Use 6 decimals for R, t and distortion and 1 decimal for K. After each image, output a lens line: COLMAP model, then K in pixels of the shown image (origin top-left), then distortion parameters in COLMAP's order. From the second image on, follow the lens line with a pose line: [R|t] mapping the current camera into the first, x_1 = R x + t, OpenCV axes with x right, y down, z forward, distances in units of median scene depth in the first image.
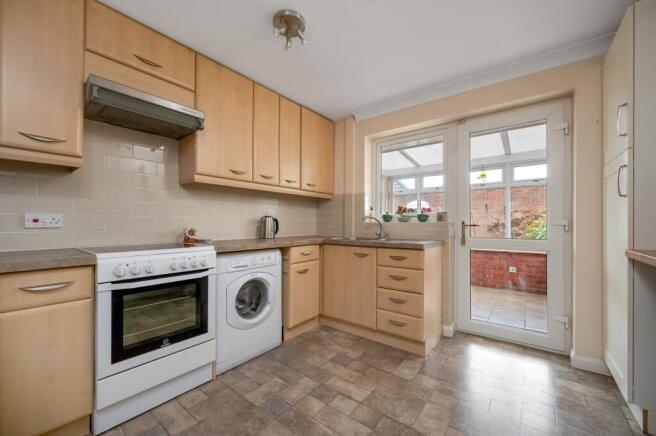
lens RADIAL K [[257.4, 0, 329.7], [0, 257.4, 223.2], [0, 0, 1]] dist [-0.002909, -0.000160]
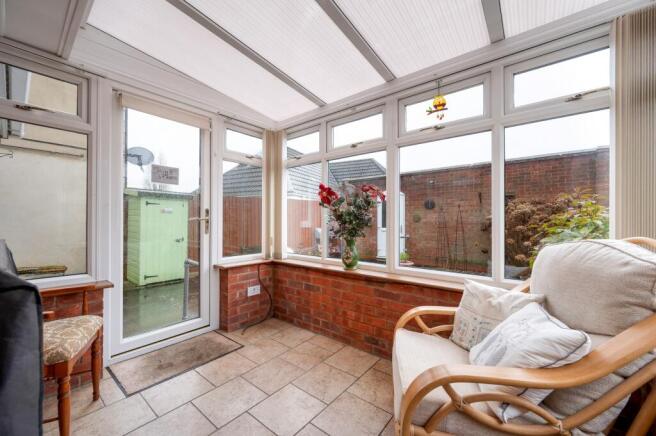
lens RADIAL K [[257.4, 0, 328.8], [0, 257.4, 218.1], [0, 0, 1]] dist [-0.002909, -0.000160]
pose [[0.999759, 0.001814, -0.021858, 0.296007], [-0.001916, 0.999987, -0.004620, -0.000564], [0.021850, 0.004661, 0.999750, 0.402207]]
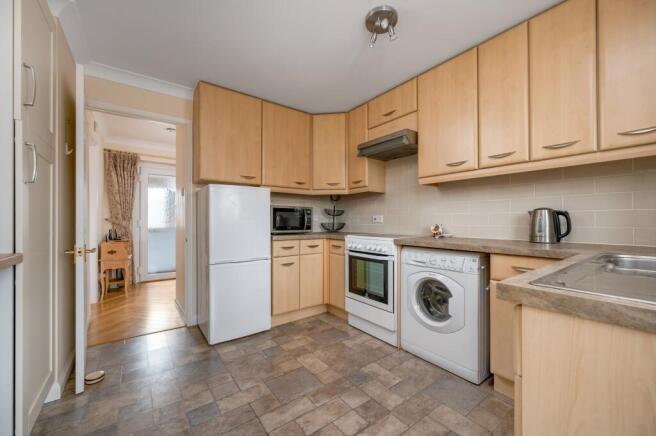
lens RADIAL K [[257.4, 0, 330.8], [0, 257.4, 219.7], [0, 0, 1]] dist [-0.002909, -0.000160]
pose [[-0.253939, -0.005769, -0.967203, 0.831872], [0.005020, 0.999961, -0.007282, 0.006411], [0.967207, -0.006705, -0.253900, 1.033919]]
